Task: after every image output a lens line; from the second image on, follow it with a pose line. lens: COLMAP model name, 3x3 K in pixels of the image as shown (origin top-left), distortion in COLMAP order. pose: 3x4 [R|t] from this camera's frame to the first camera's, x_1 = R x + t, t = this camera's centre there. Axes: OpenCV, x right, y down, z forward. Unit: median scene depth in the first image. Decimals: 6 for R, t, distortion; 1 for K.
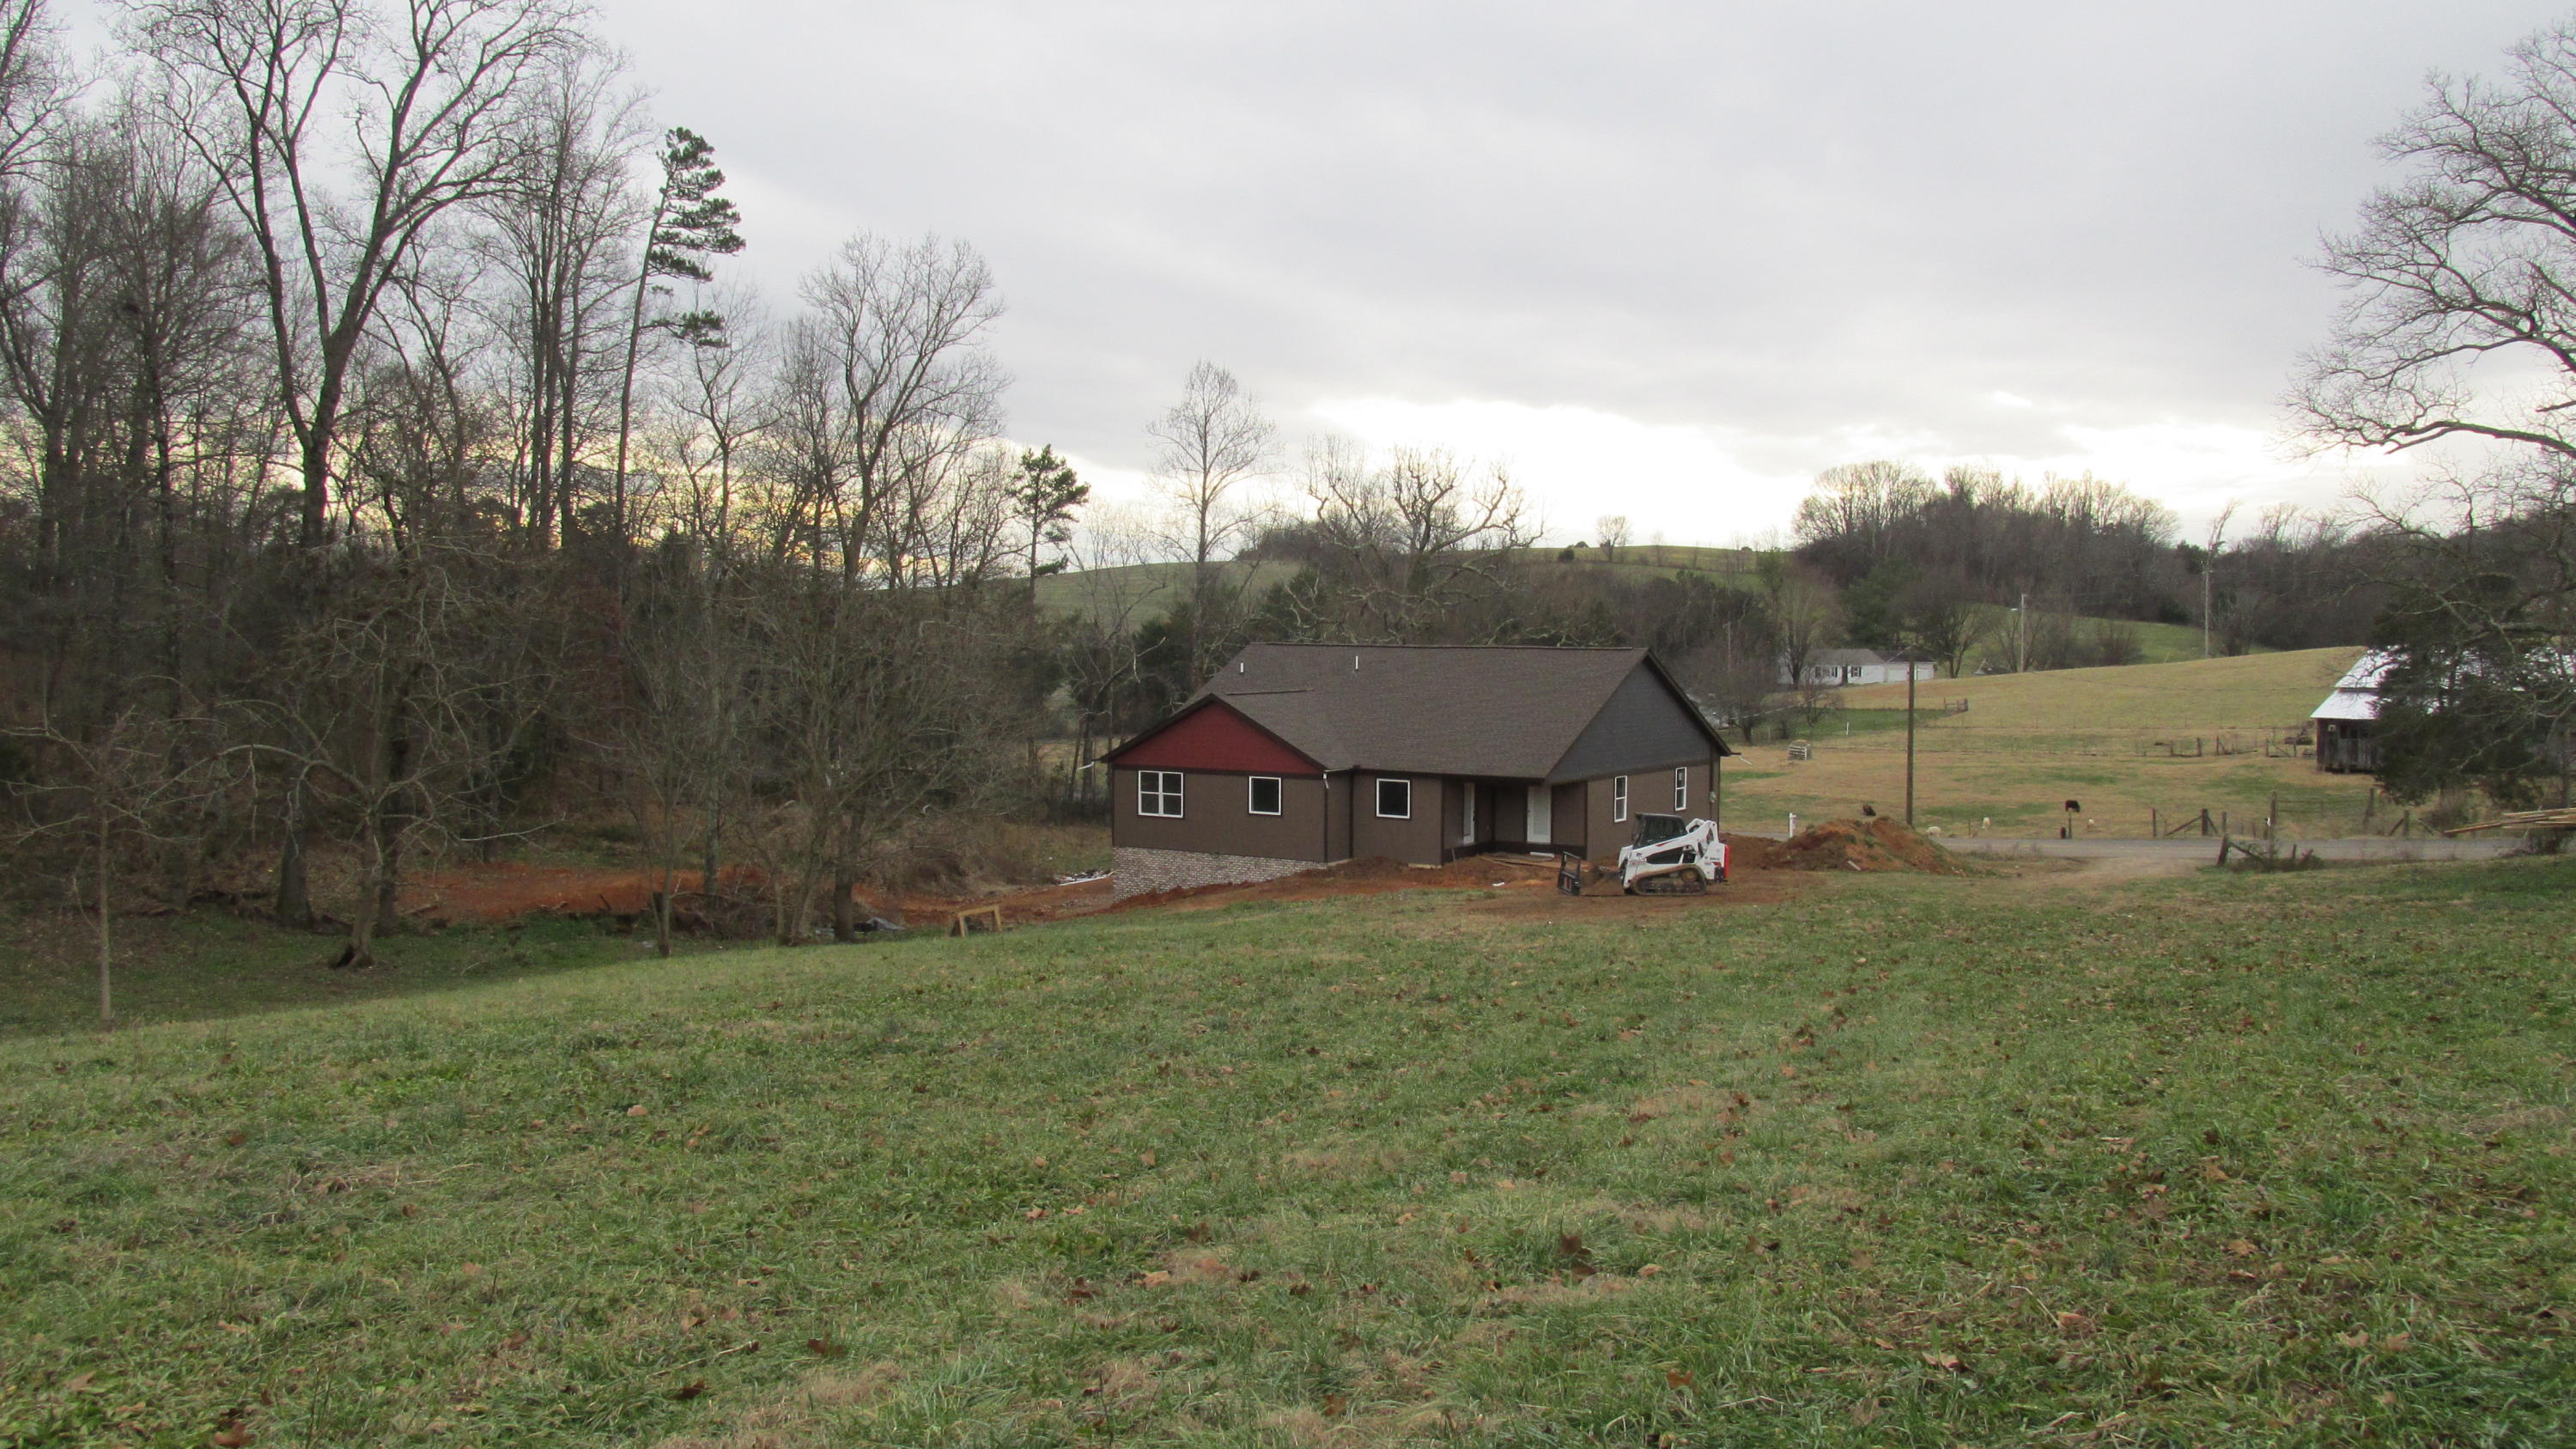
lens RADIAL K [[2188.7, 0, 1284.9], [0, 2188.7, 724.8], [0, 0, 1]] dist [-0.012946, -0.007168]
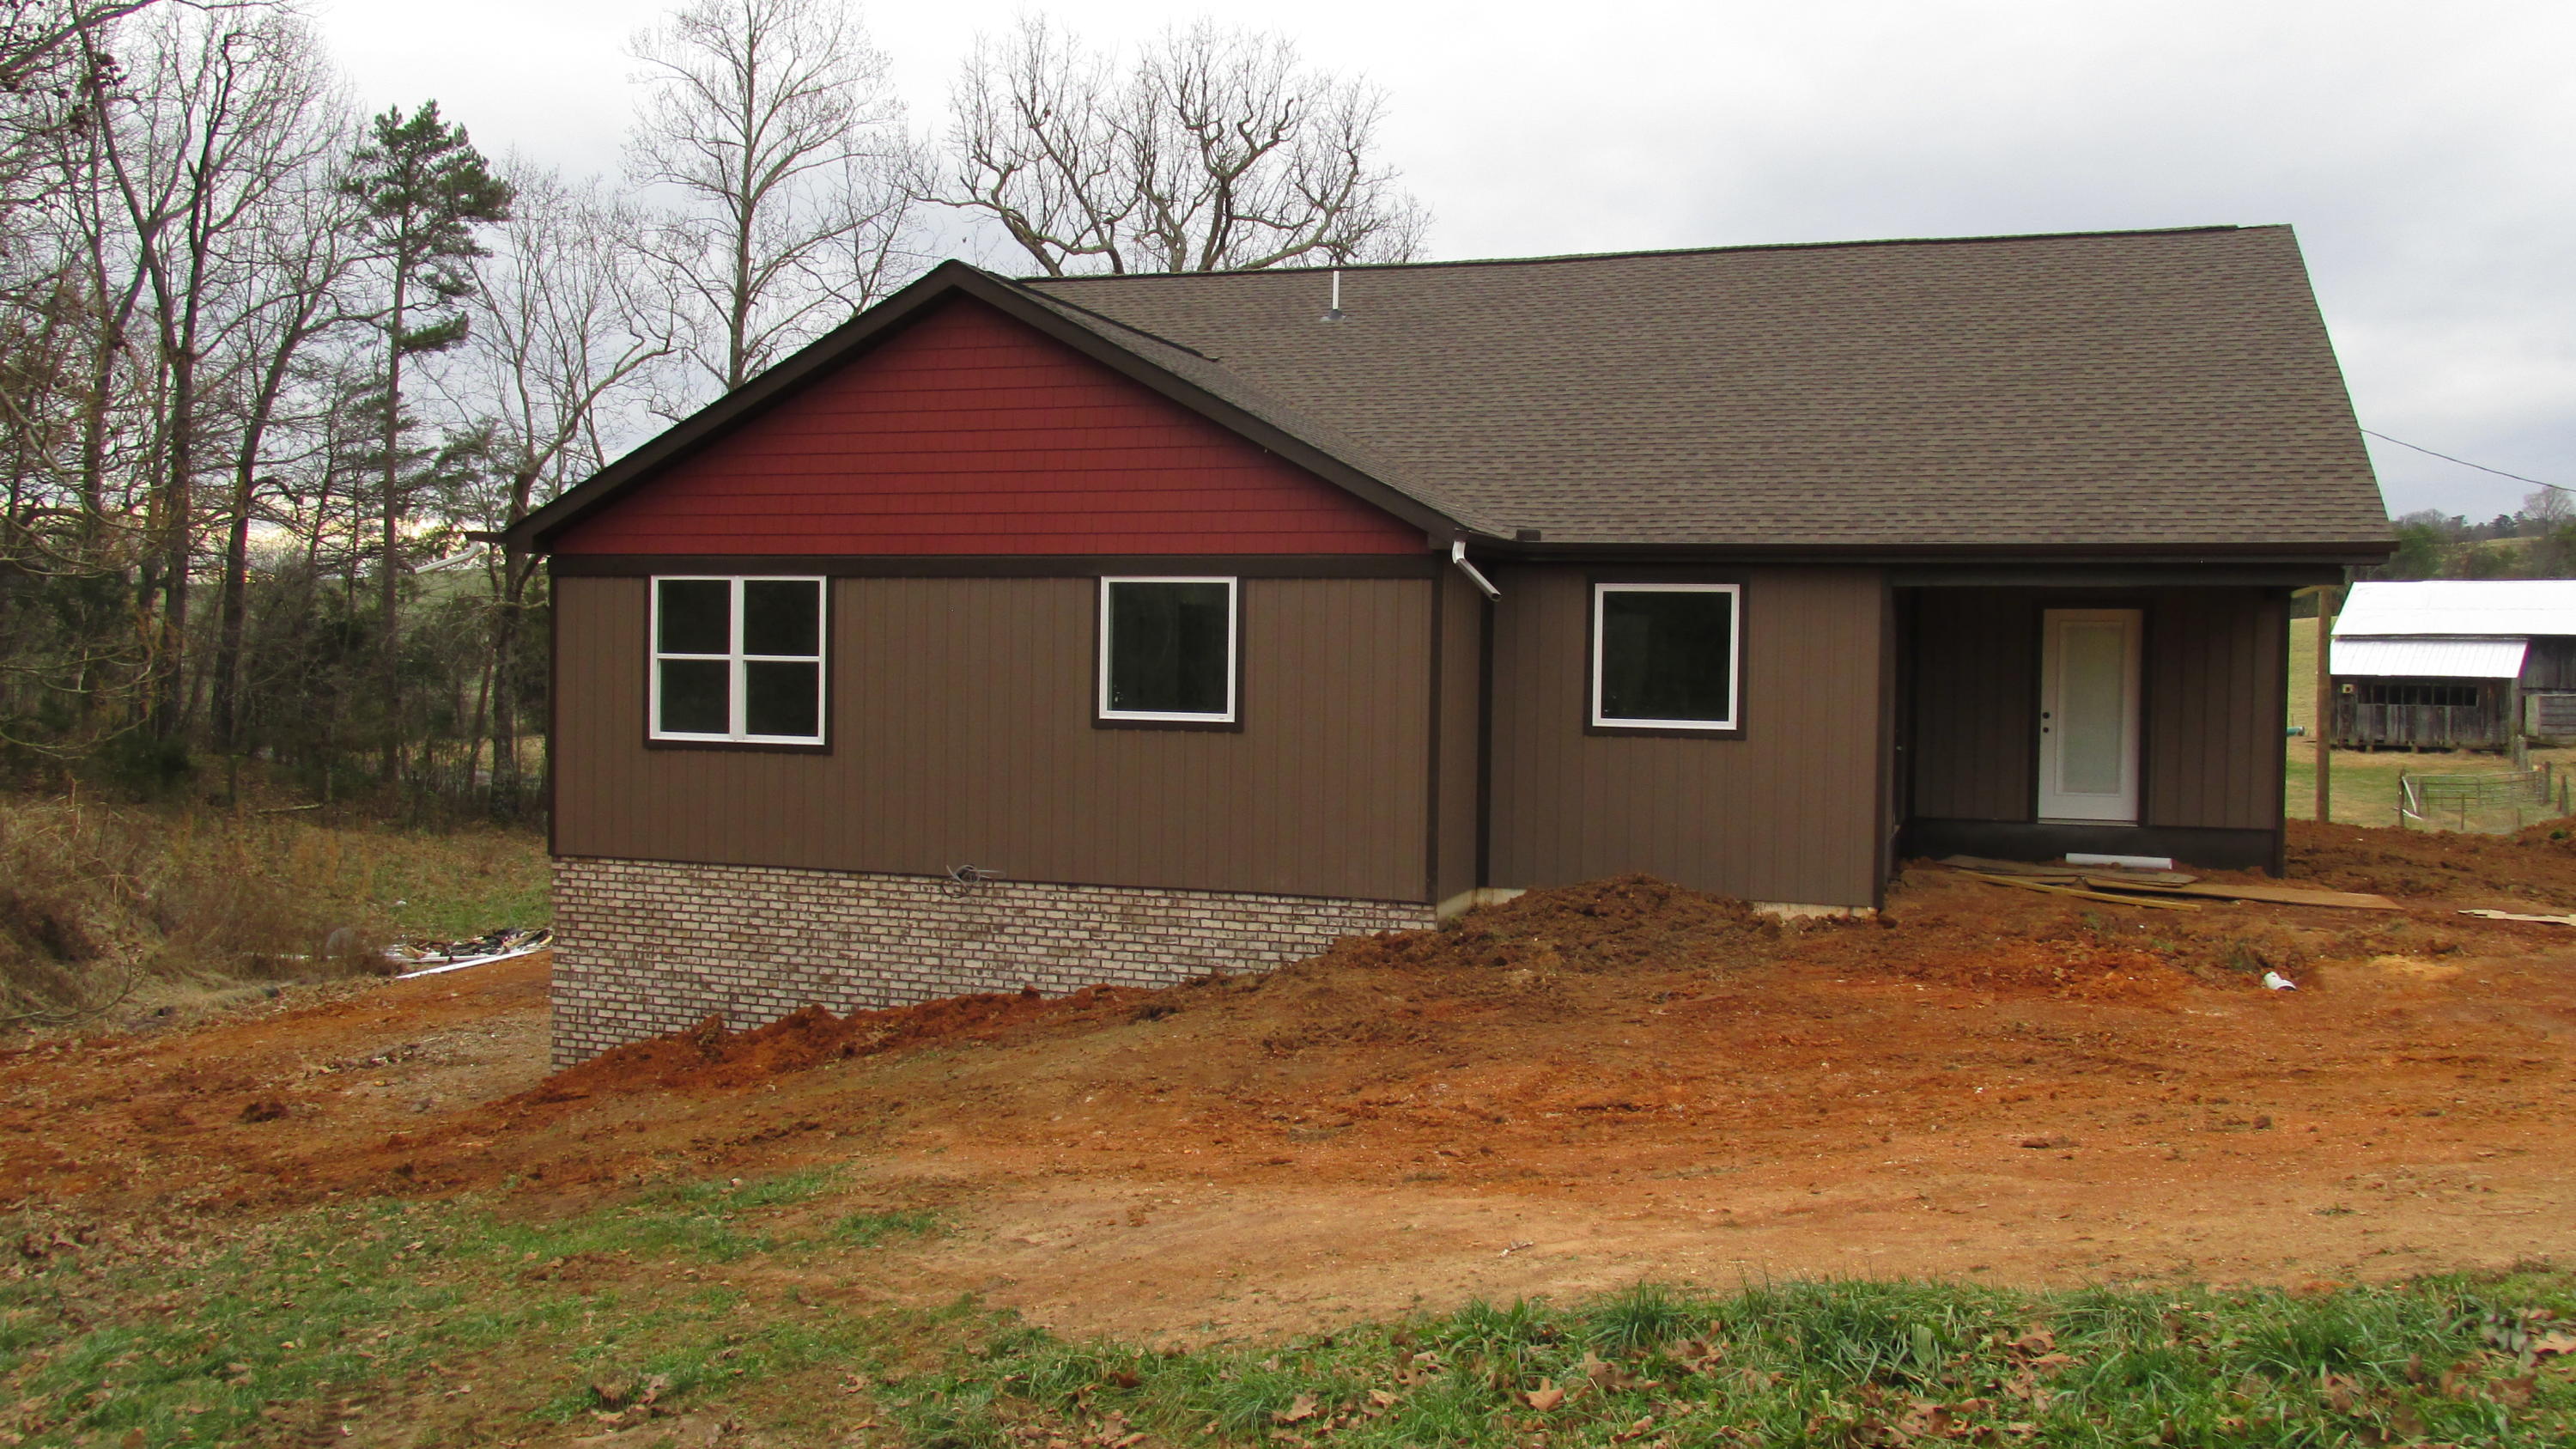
lens RADIAL K [[2188.7, 0, 1289.1], [0, 2188.7, 718.7], [0, 0, 1]] dist [-0.012946, -0.007168]
pose [[0.970657, 0.003049, 0.240448, -0.055389], [0.001215, 0.999845, -0.017586, 0.043582], [-0.240464, 0.017362, 0.970503, 0.720890]]
